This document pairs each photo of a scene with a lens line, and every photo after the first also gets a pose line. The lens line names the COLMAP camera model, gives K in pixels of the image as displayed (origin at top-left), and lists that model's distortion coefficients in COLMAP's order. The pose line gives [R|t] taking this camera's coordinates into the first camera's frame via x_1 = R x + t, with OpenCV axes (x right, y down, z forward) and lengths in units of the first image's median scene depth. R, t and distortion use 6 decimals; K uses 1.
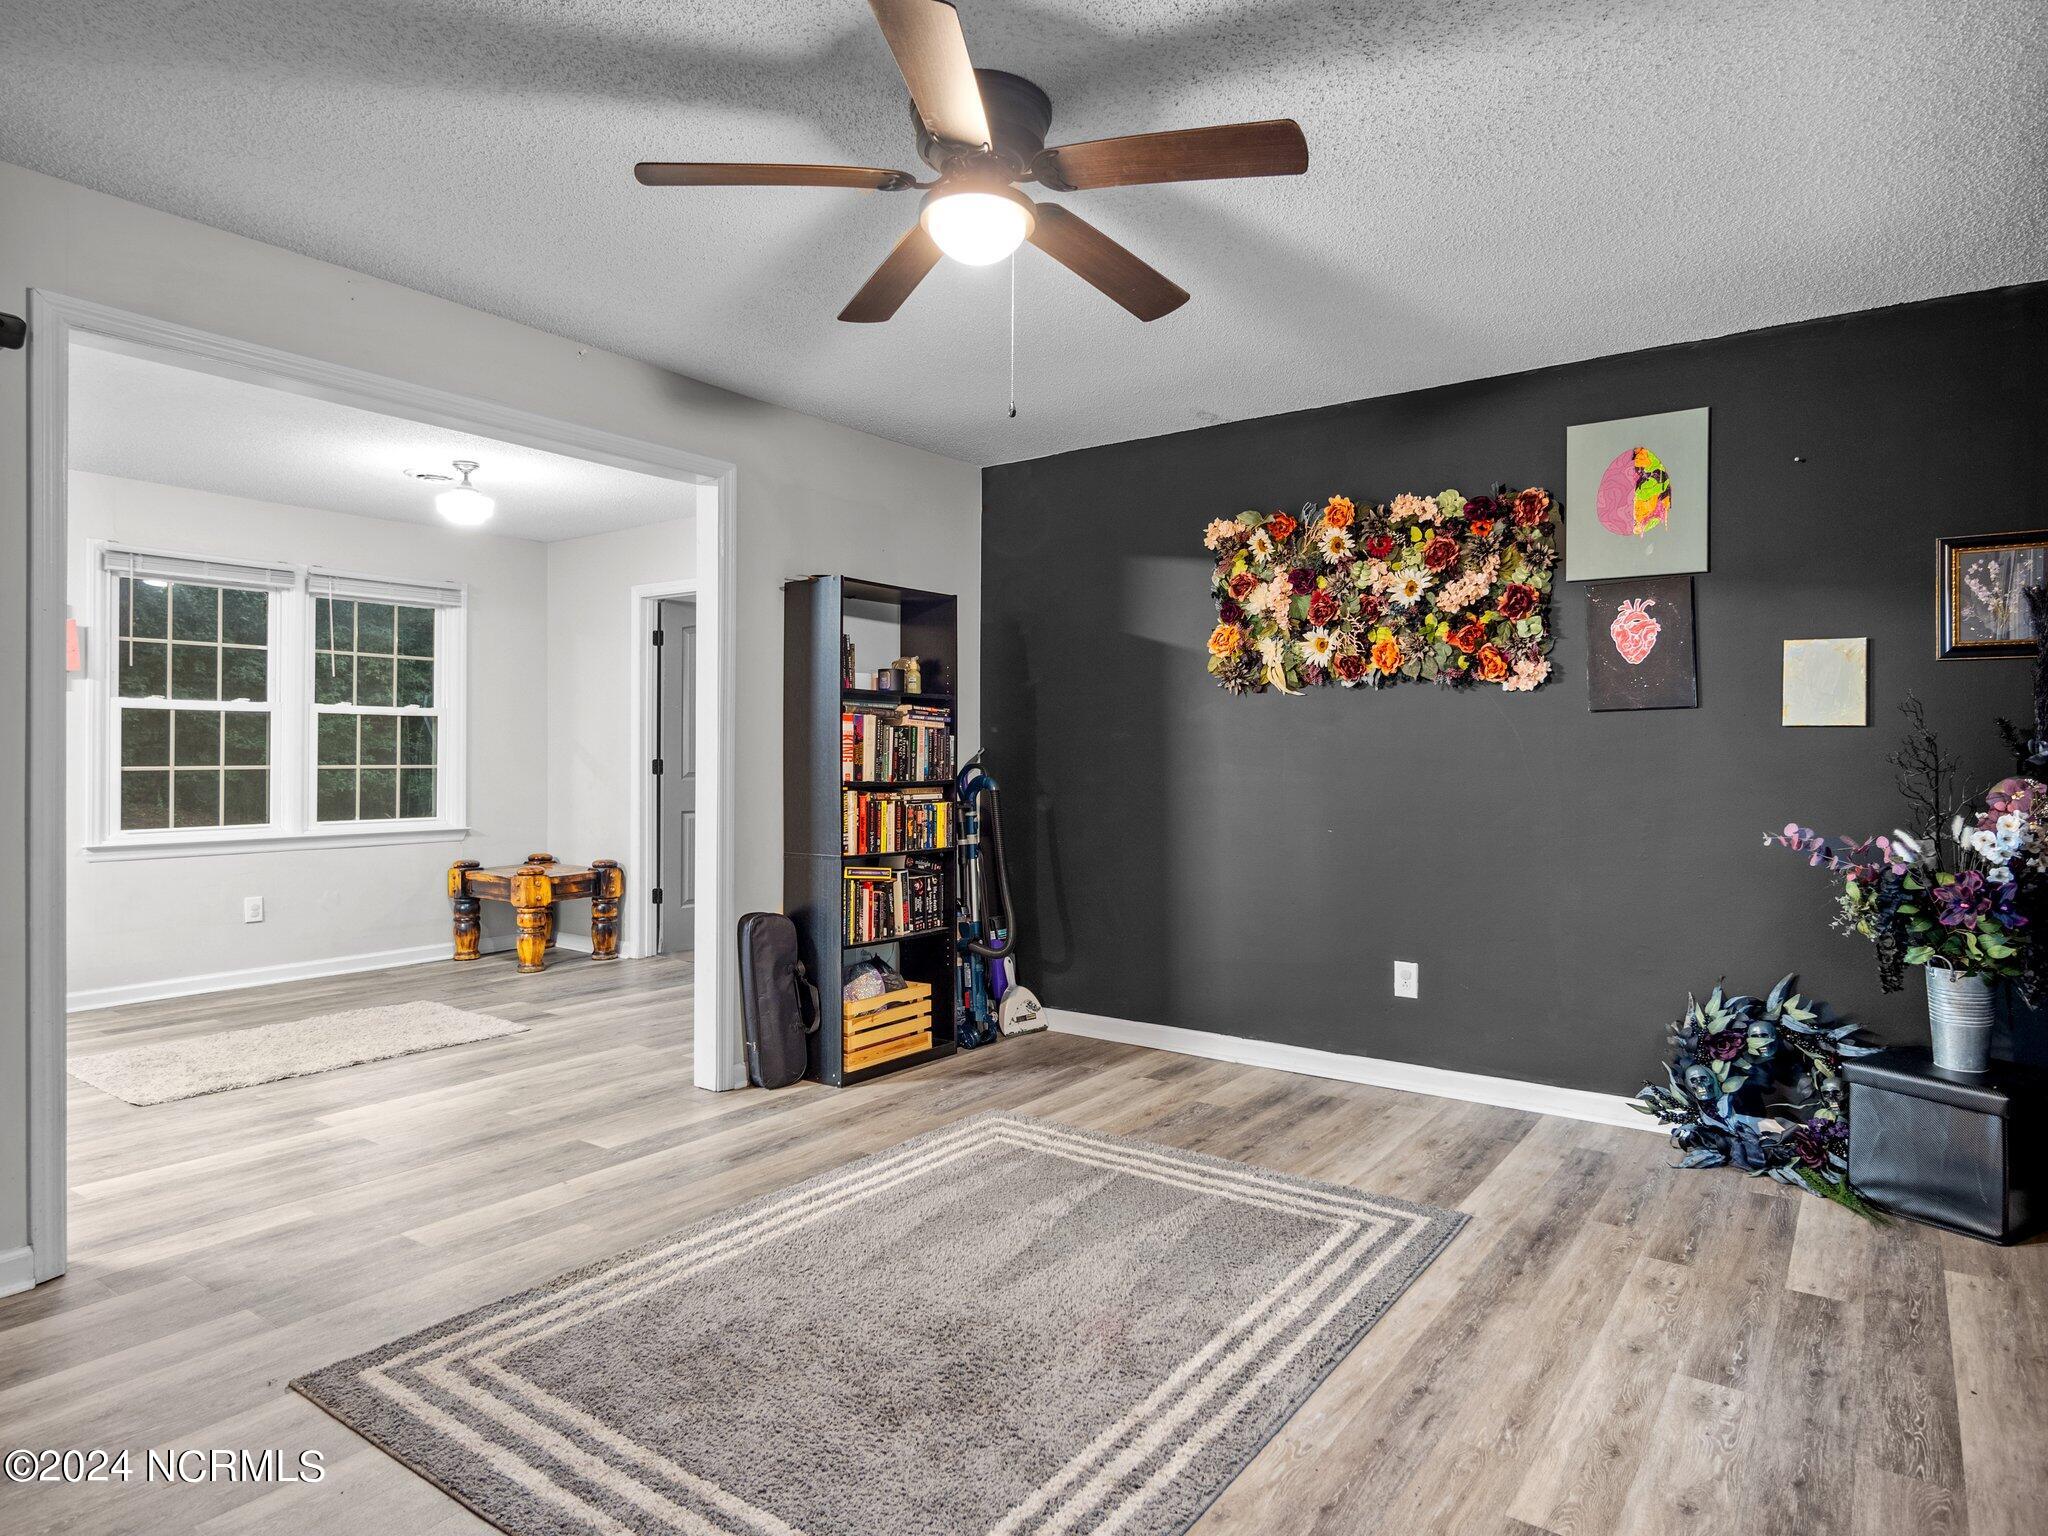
lens RADIAL K [[1203.7, 0, 1024.0], [0, 1203.7, 768.0], [0, 0, 1]] dist [0.005627, 0.000749]
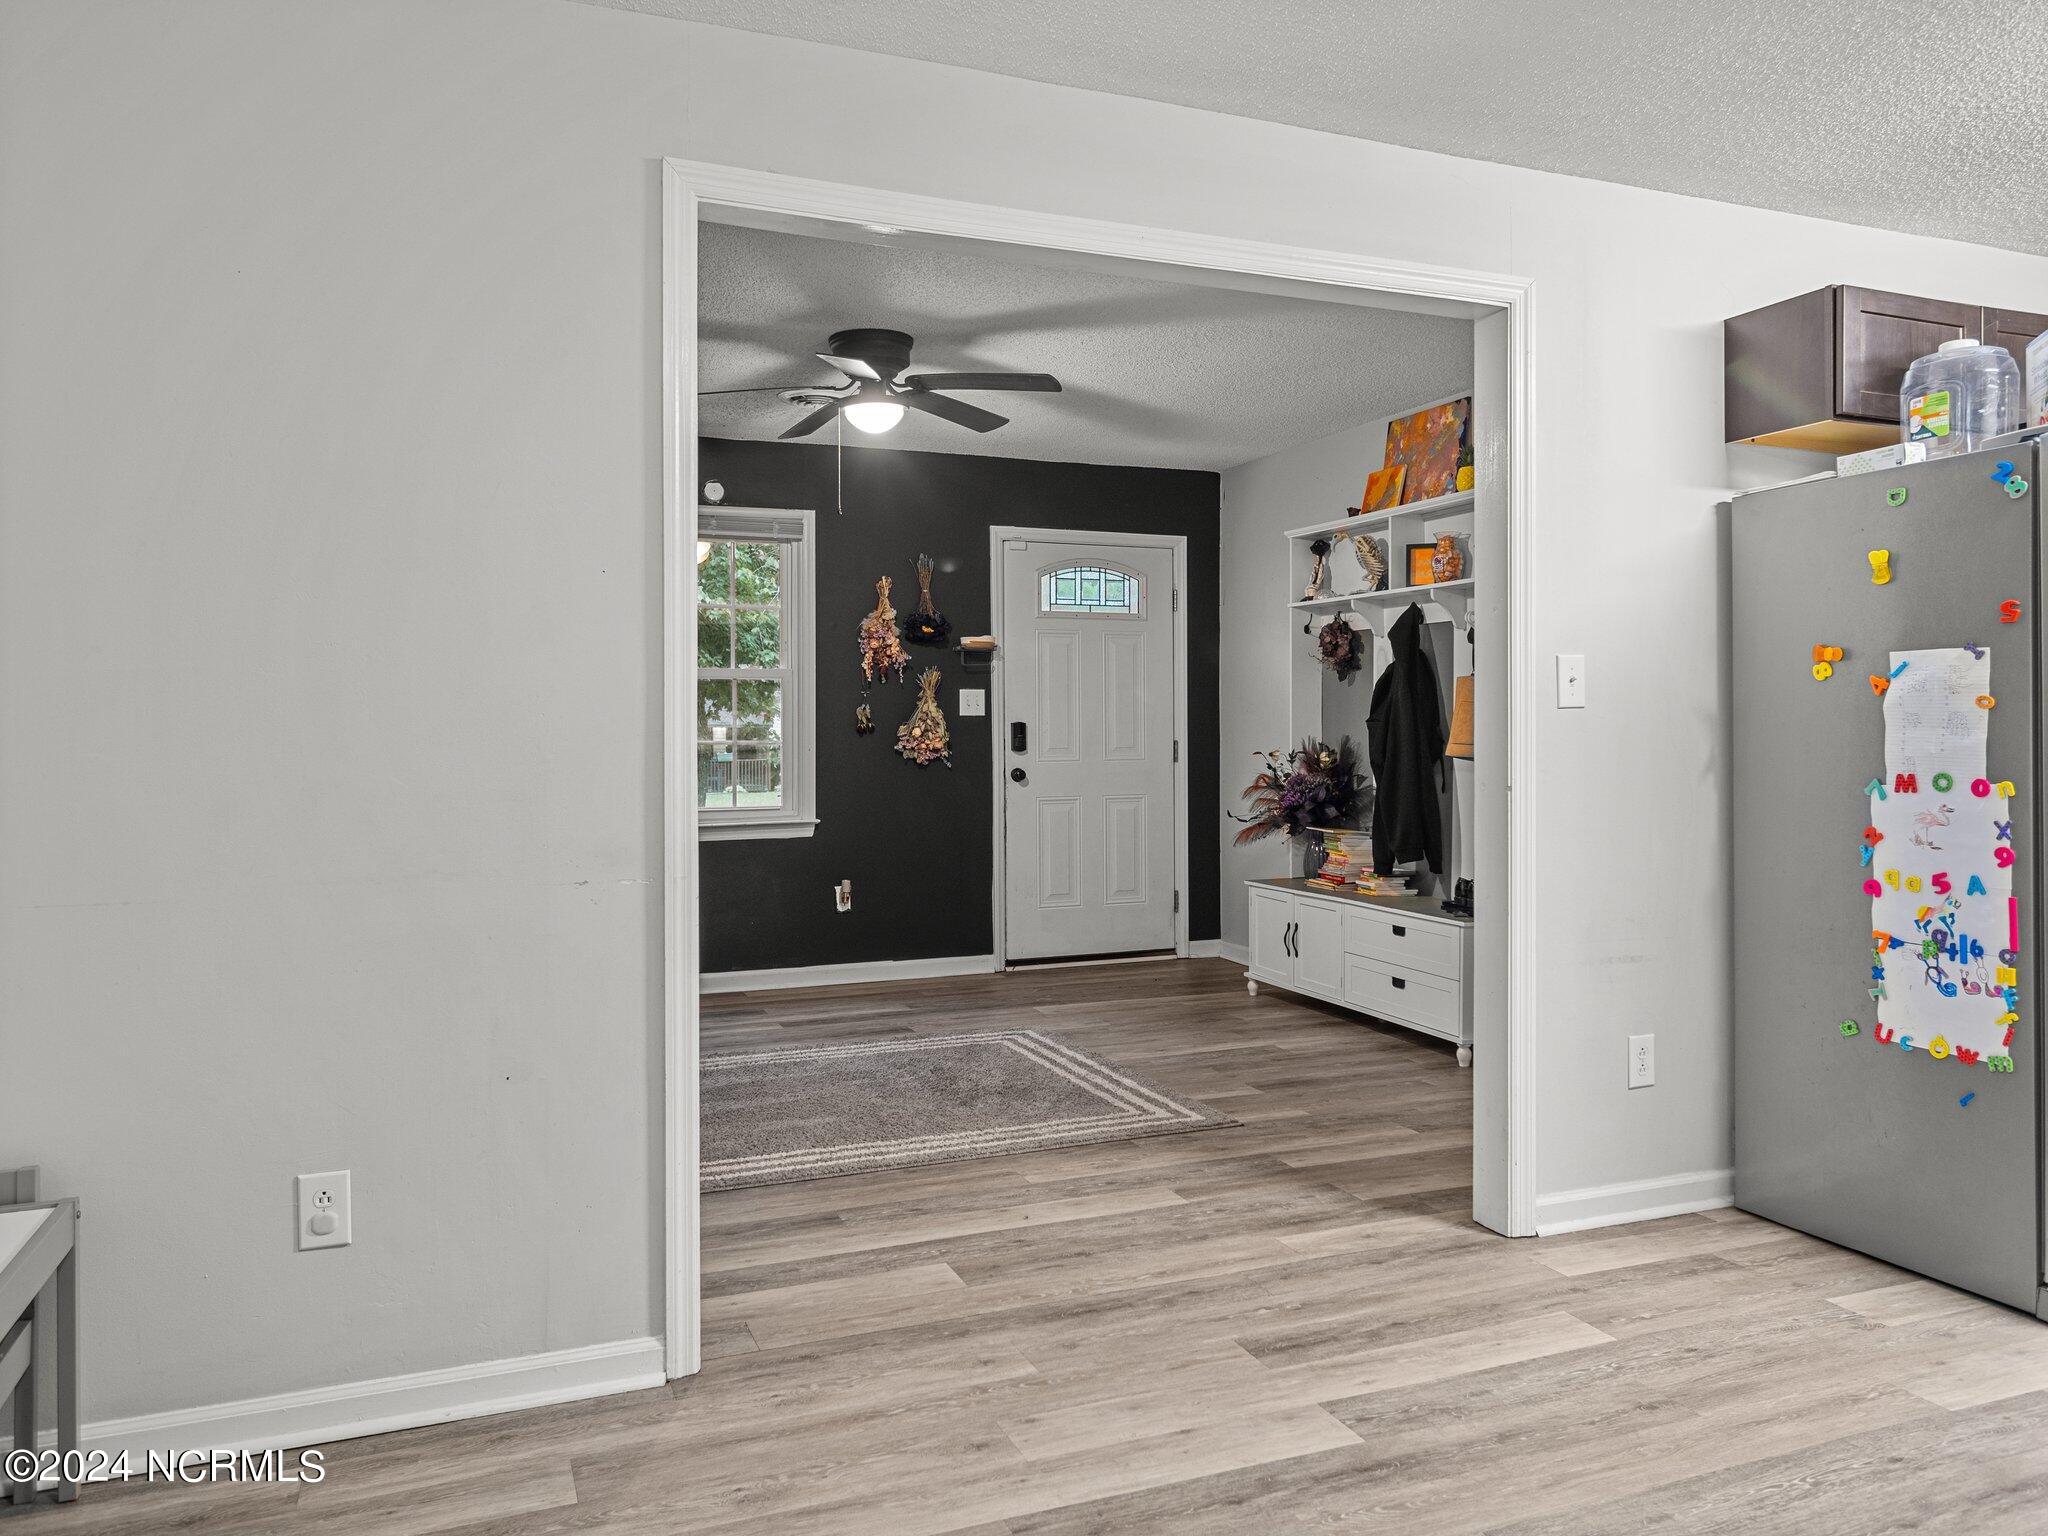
lens RADIAL K [[1448.9, 0, 1029.8], [0, 1448.9, 732.7], [0, 0, 1]] dist [-0.000658, -0.000817]
pose [[-0.850324, -0.003067, 0.526251, -0.490382], [0.004506, 0.999904, 0.013109, -0.010438], [-0.526241, 0.013518, -0.850228, 0.988480]]
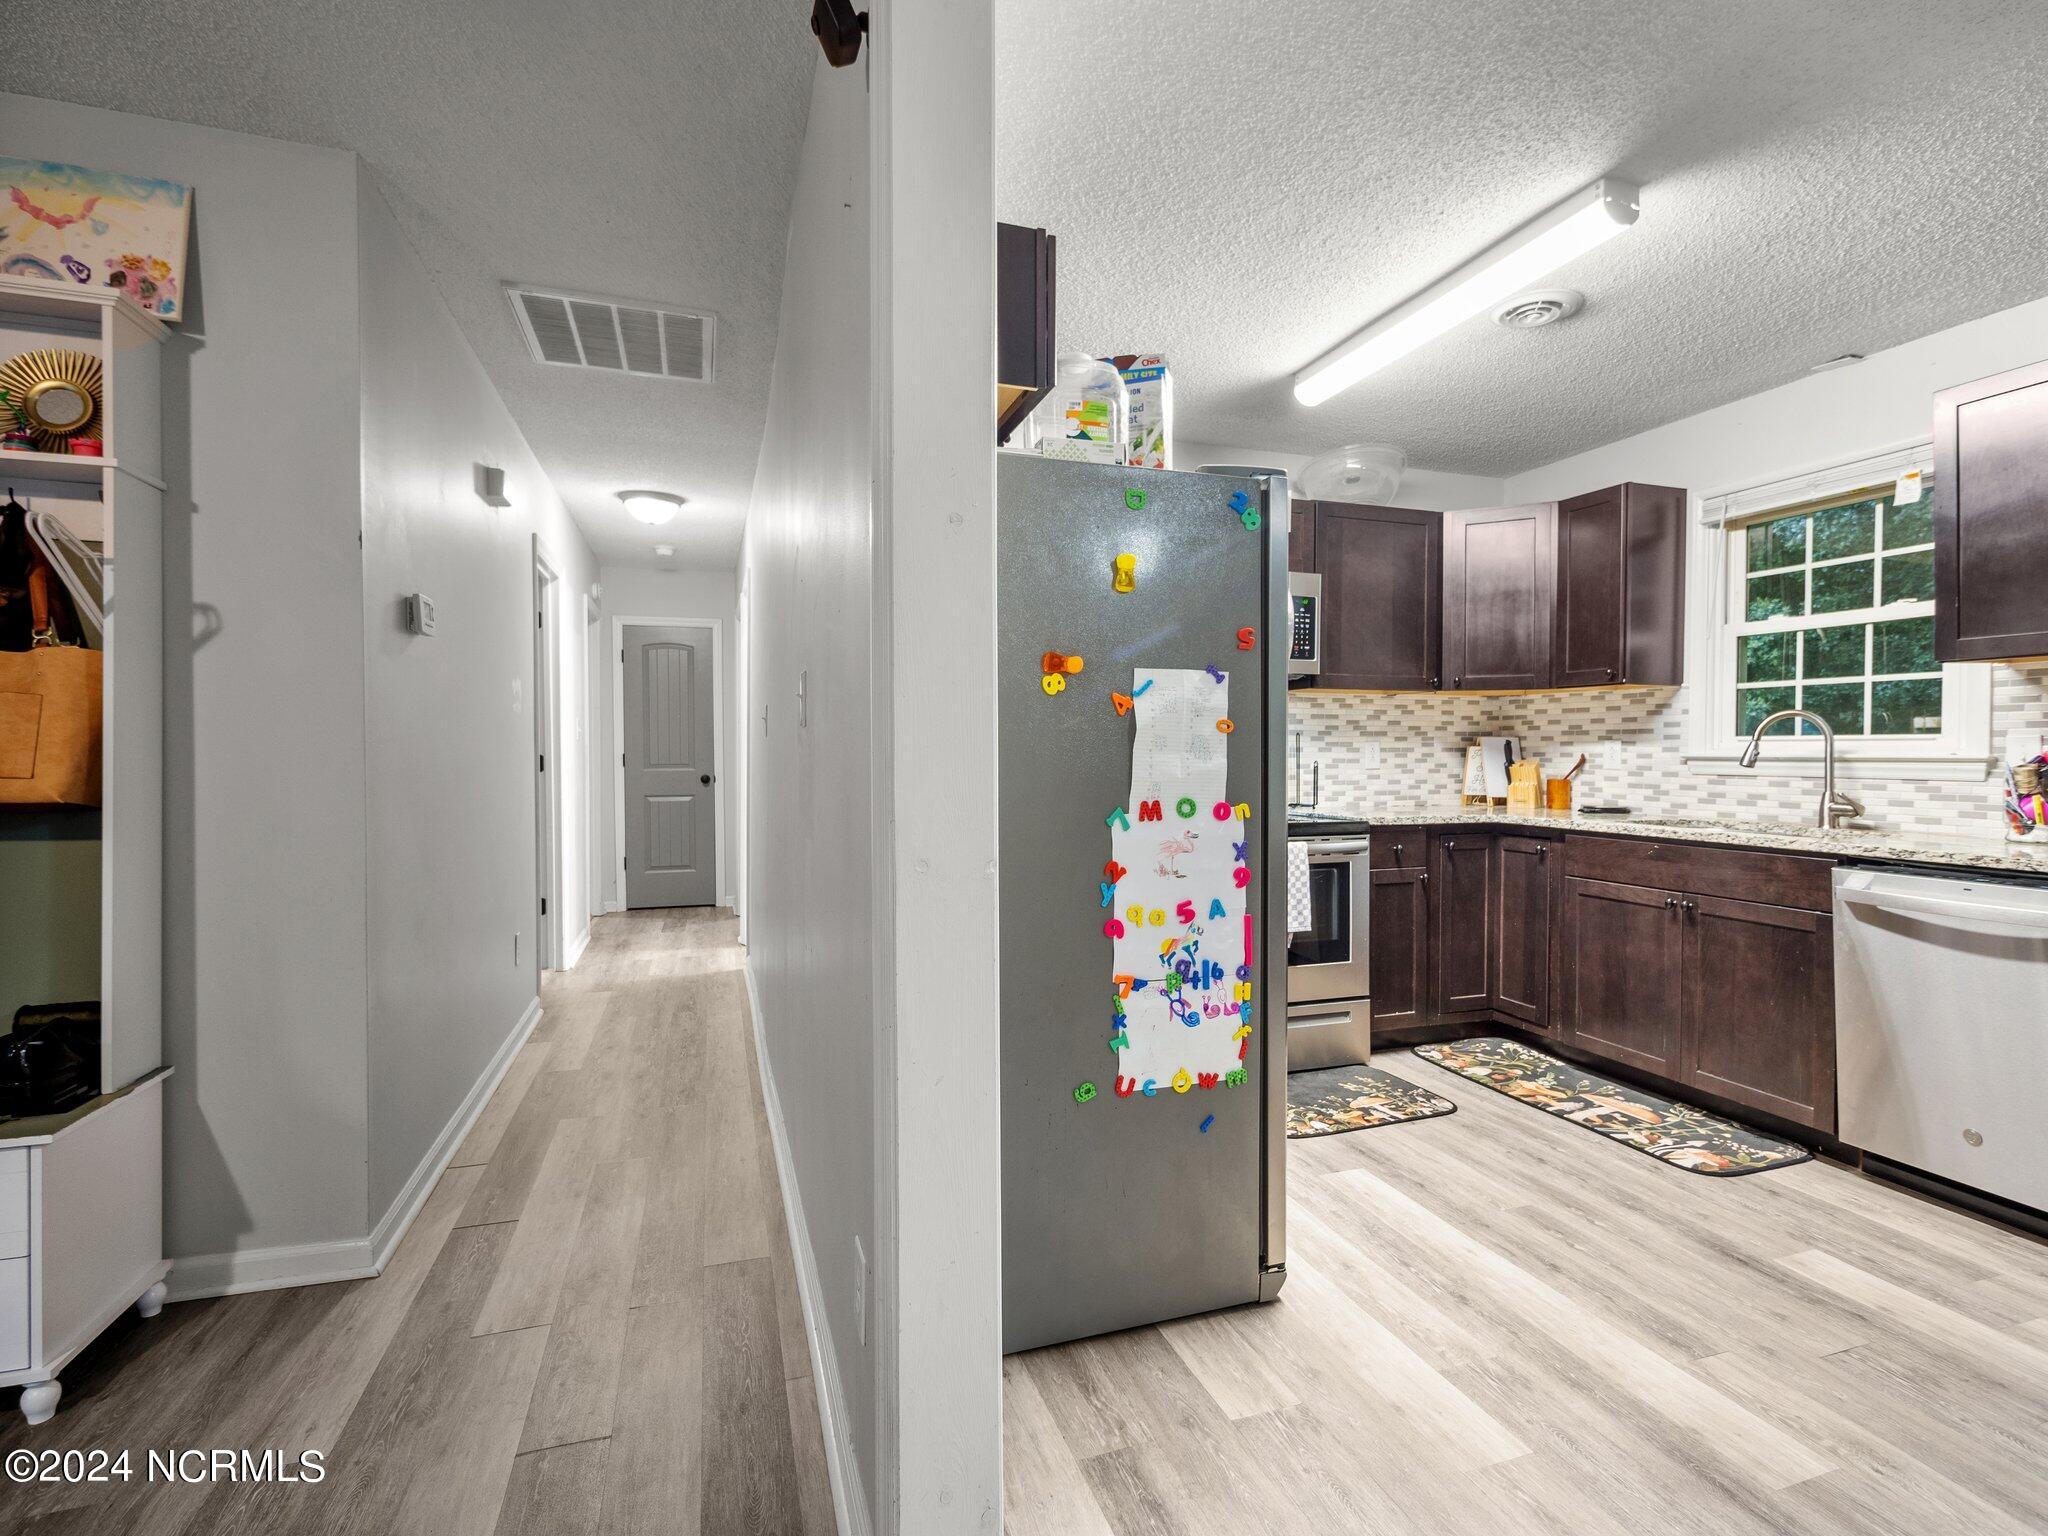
lens RADIAL K [[976.9, 0, 1031.7], [0, 976.9, 764.8], [0, 0, 1]] dist [-0.000328, 0.000615]
pose [[-0.572629, 0.007550, -0.819780, -0.208402], [-0.014296, 0.999714, 0.019194, -0.005421], [0.819690, 0.022711, -0.572357, 0.558049]]
